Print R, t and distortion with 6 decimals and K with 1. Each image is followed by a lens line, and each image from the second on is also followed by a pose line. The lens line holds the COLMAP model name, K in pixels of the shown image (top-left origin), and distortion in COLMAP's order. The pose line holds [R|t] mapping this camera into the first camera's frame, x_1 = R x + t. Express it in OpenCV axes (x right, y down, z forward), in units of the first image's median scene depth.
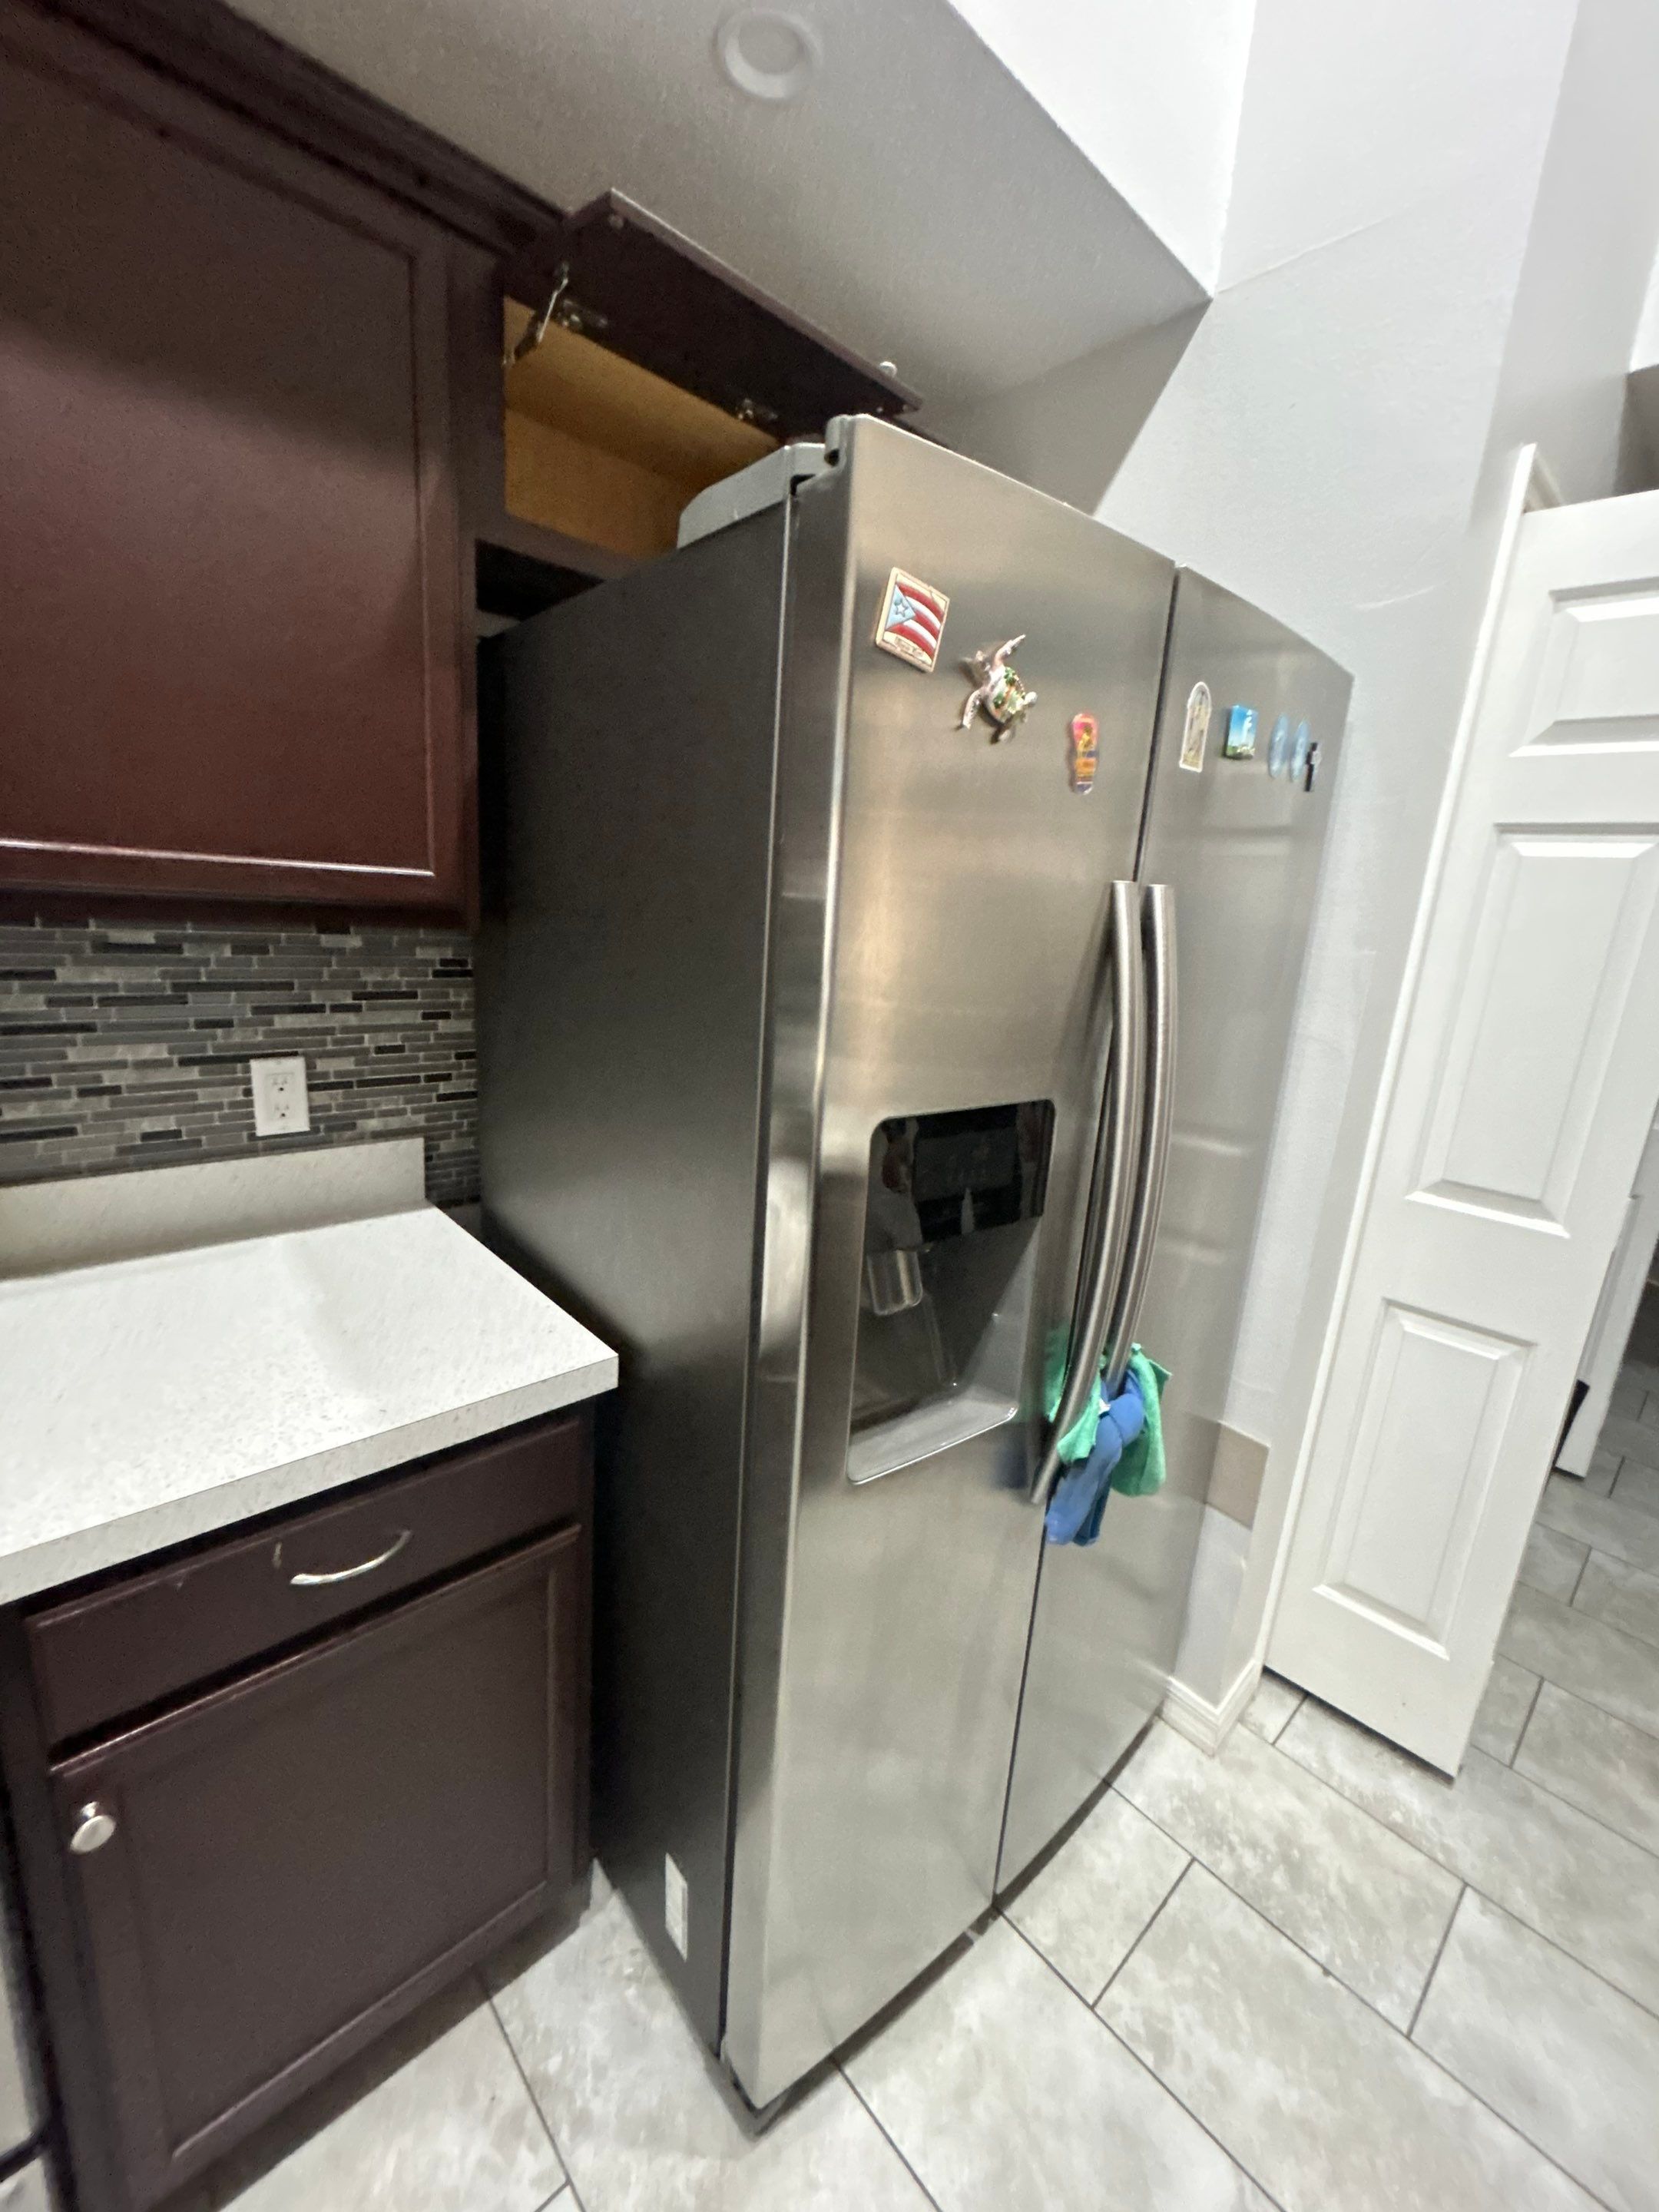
lens RADIAL K [[880.6, 0, 832.6], [0, 880.6, 1114.9], [0, 0, 1]] dist [-0.005222, 0.000932]
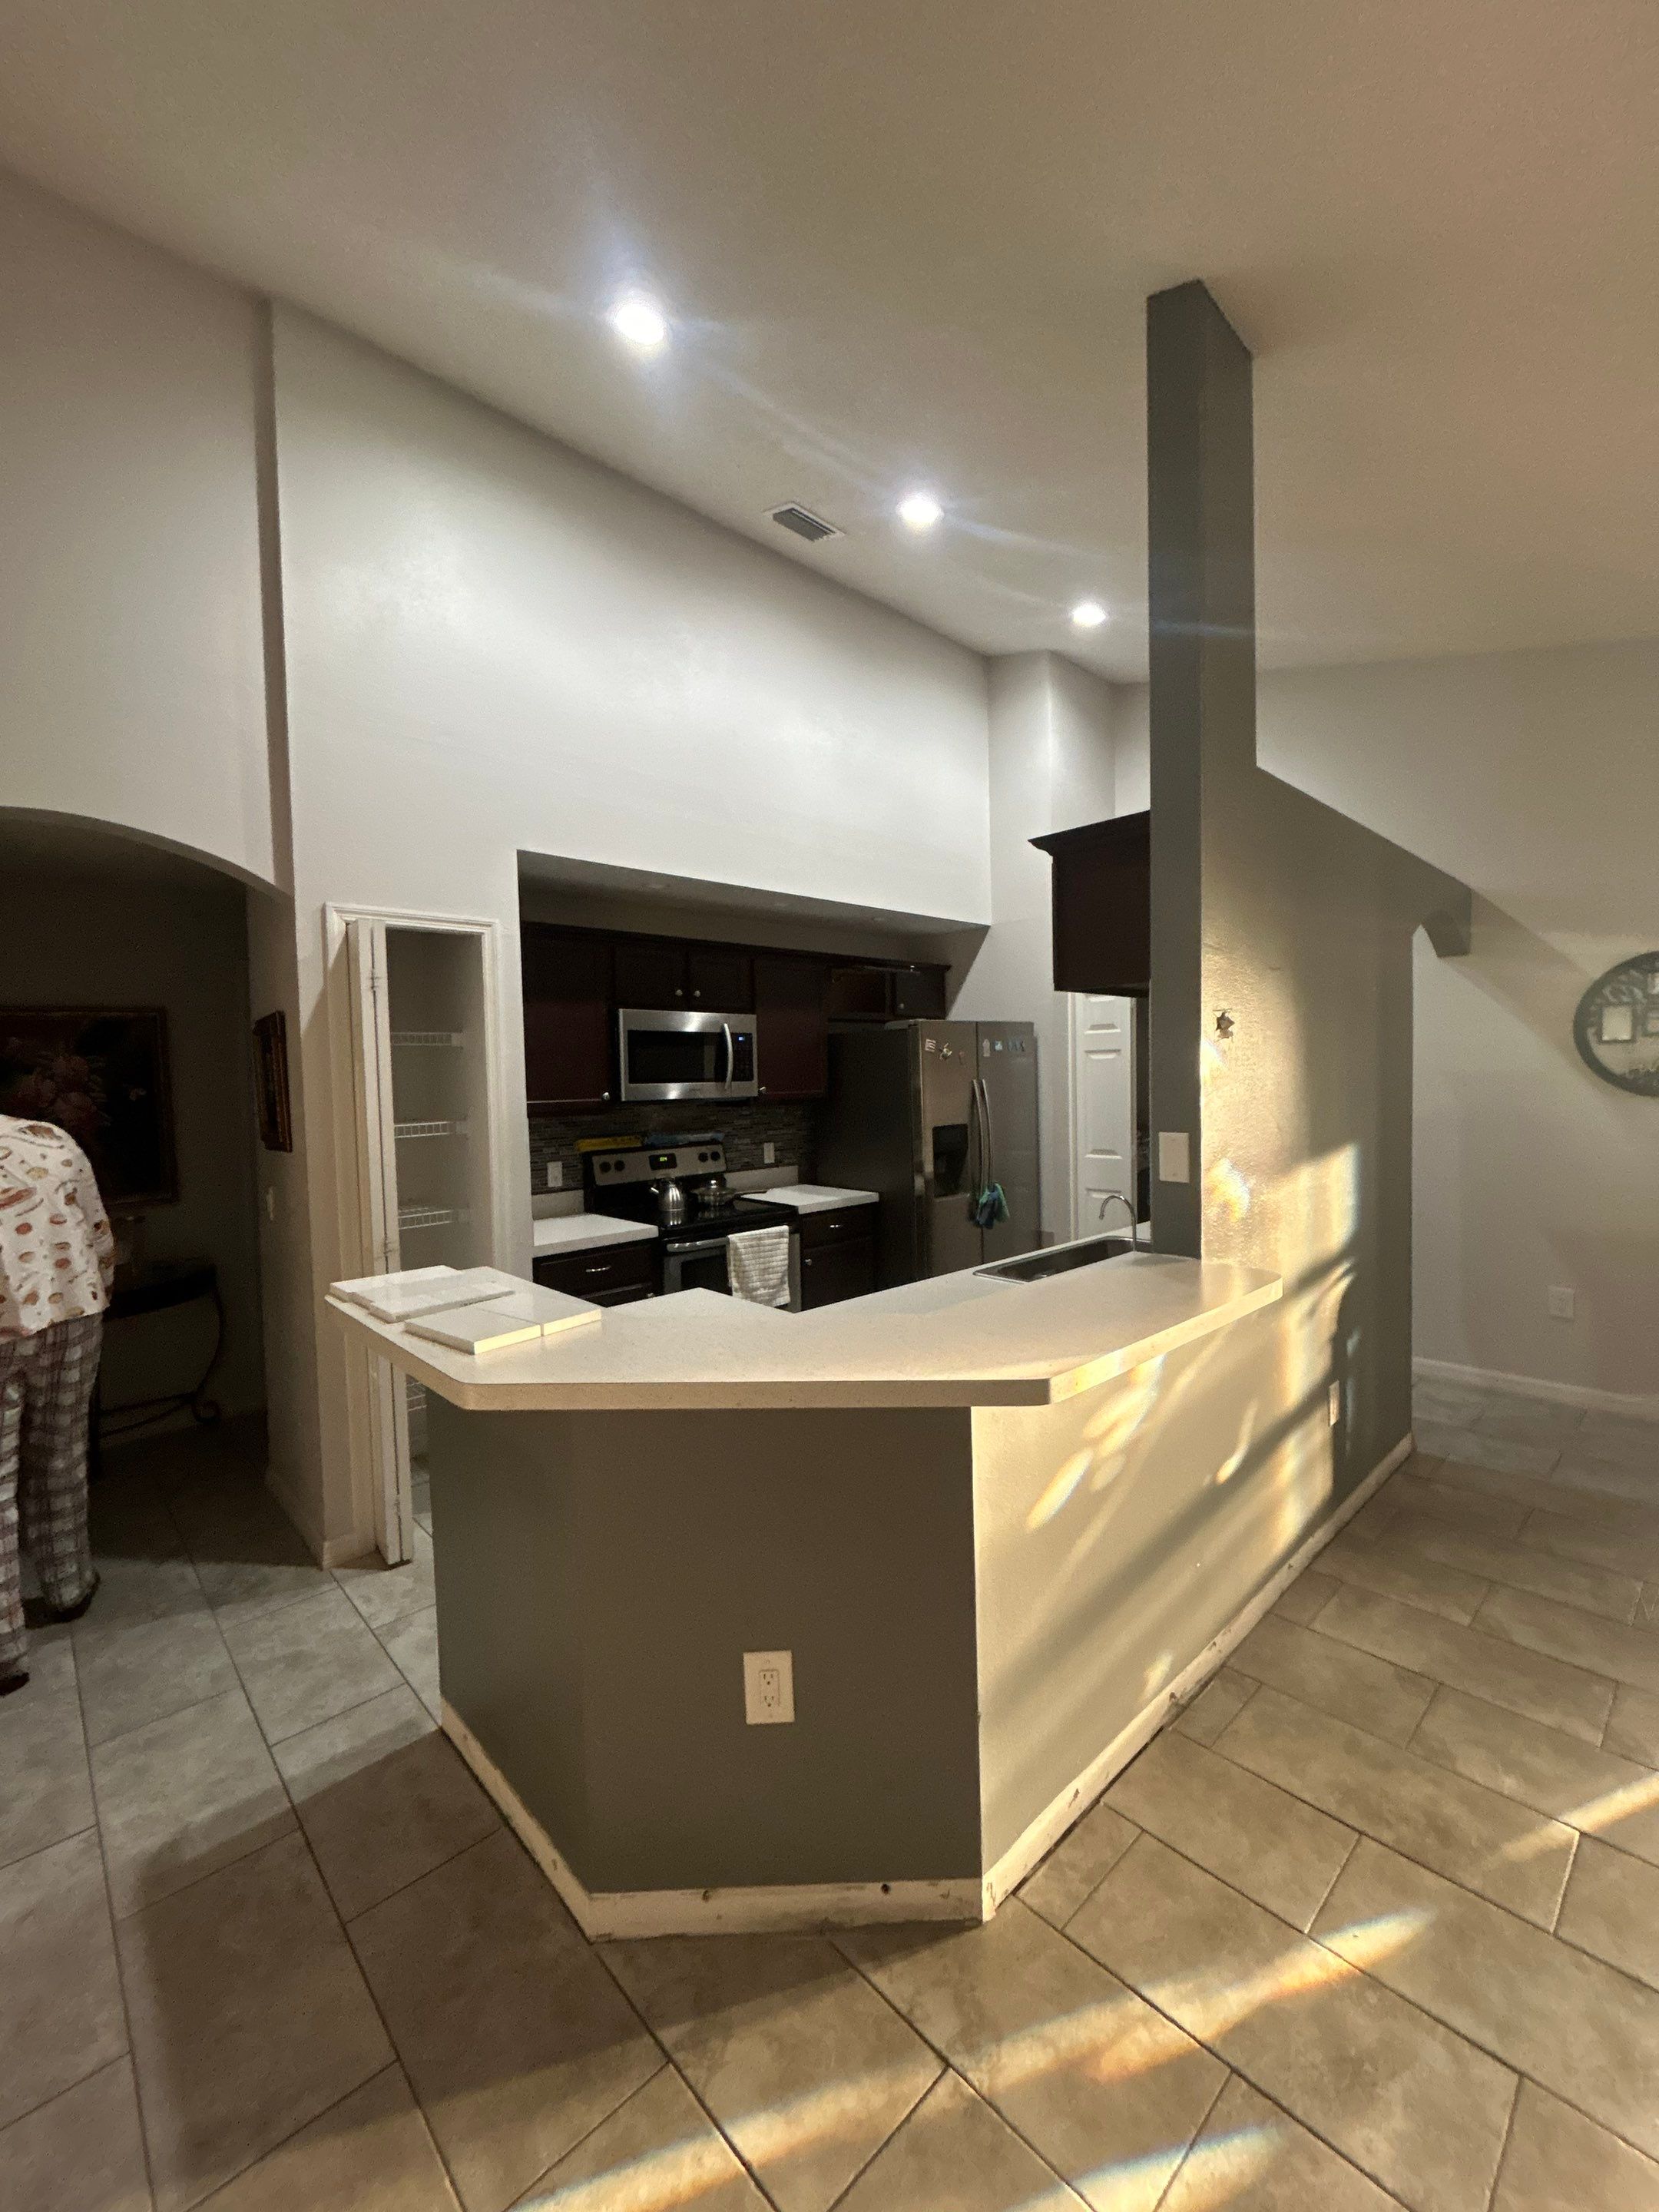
lens RADIAL K [[880.6, 0, 830.1], [0, 880.6, 1113.8], [0, 0, 1]] dist [-0.005222, 0.000932]
pose [[0.995382, -0.094778, 0.015199, -0.466744], [0.095909, 0.975585, -0.197573, 0.664733], [0.003898, 0.198119, 0.980170, -3.093037]]
